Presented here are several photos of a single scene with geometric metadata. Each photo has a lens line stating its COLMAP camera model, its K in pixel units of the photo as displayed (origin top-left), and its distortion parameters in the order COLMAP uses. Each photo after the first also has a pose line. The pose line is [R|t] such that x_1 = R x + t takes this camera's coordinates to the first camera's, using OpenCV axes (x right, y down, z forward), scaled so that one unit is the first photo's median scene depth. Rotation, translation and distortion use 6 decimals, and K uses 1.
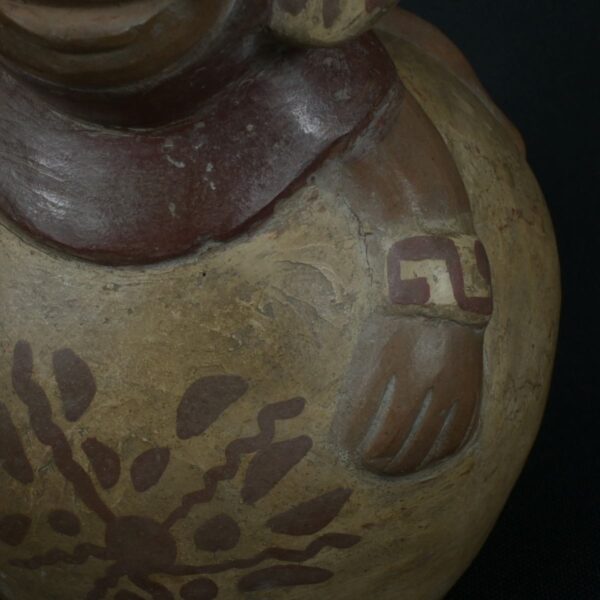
lens RADIAL K [[1480.7, 0, 300.0], [0, 1480.7, 300.0], [0, 0, 1]] dist [0.010772, 0.026010]
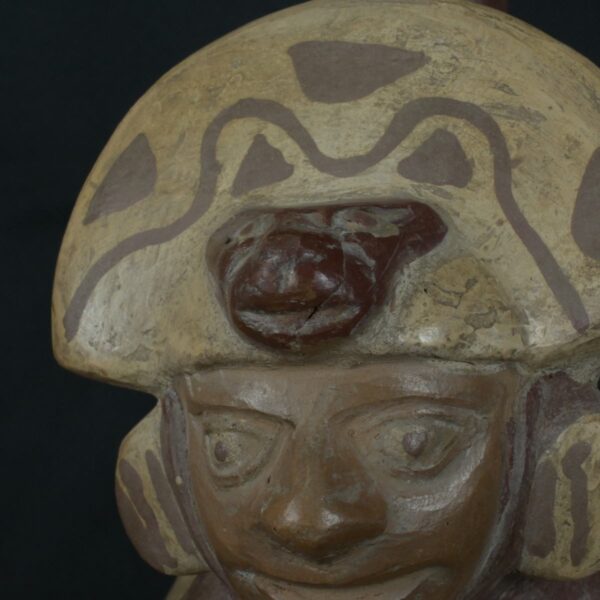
lens RADIAL K [[1480.7, 0, 300.0], [0, 1480.7, 300.0], [0, 0, 1]] dist [0.010772, 0.026010]
pose [[0.995858, -0.065321, -0.063243, -0.083927], [0.056168, 0.988975, -0.137015, -0.212521], [0.071496, 0.132895, 0.988548, -0.032871]]
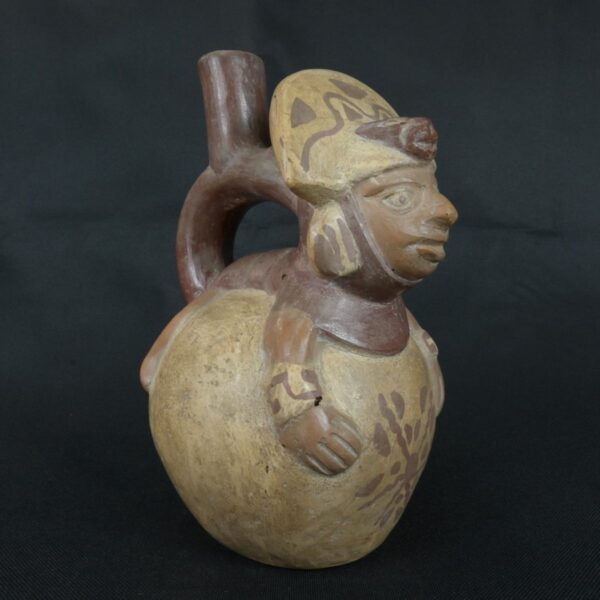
lens RADIAL K [[614.0, 0, 300.0], [0, 614.0, 300.0], [0, 0, 1]] dist [0.011727, -0.018800]
pose [[0.524888, -0.090168, 0.846382, -1.102914], [0.350121, 0.929225, -0.118135, -0.042999], [-0.775827, 0.358344, 0.519309, 0.517182]]
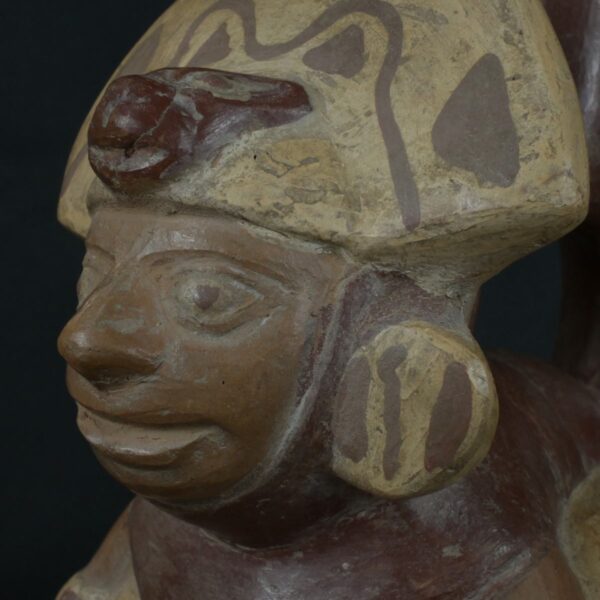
lens RADIAL K [[1480.7, 0, 300.0], [0, 1480.7, 300.0], [0, 0, 1]] dist [0.010772, 0.026010]
pose [[0.856155, 0.098760, -0.507193, 0.405802], [-0.219652, 0.958025, -0.184233, -0.095117], [0.467708, 0.269138, 0.841911, 0.113216]]
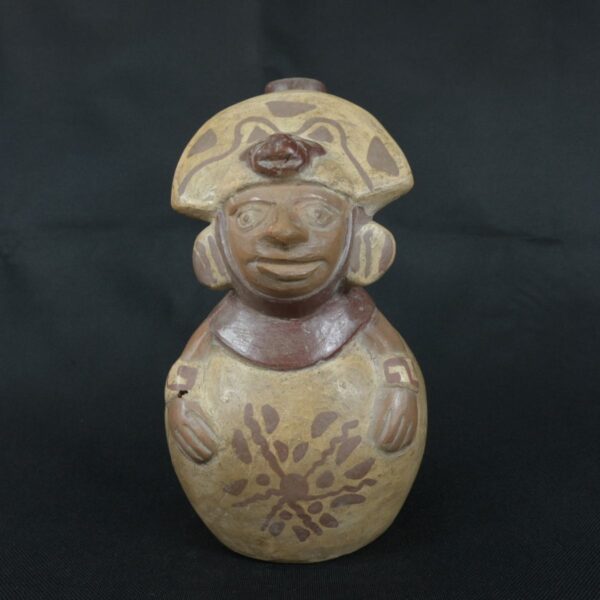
lens RADIAL K [[614.0, 0, 300.0], [0, 614.0, 300.0], [0, 0, 1]] dist [0.011727, -0.018800]
pose [[0.987363, -0.016083, 0.157656, -0.263481], [0.062961, 0.952765, -0.297112, 0.178526], [-0.145431, 0.303283, 0.941737, -0.068273]]
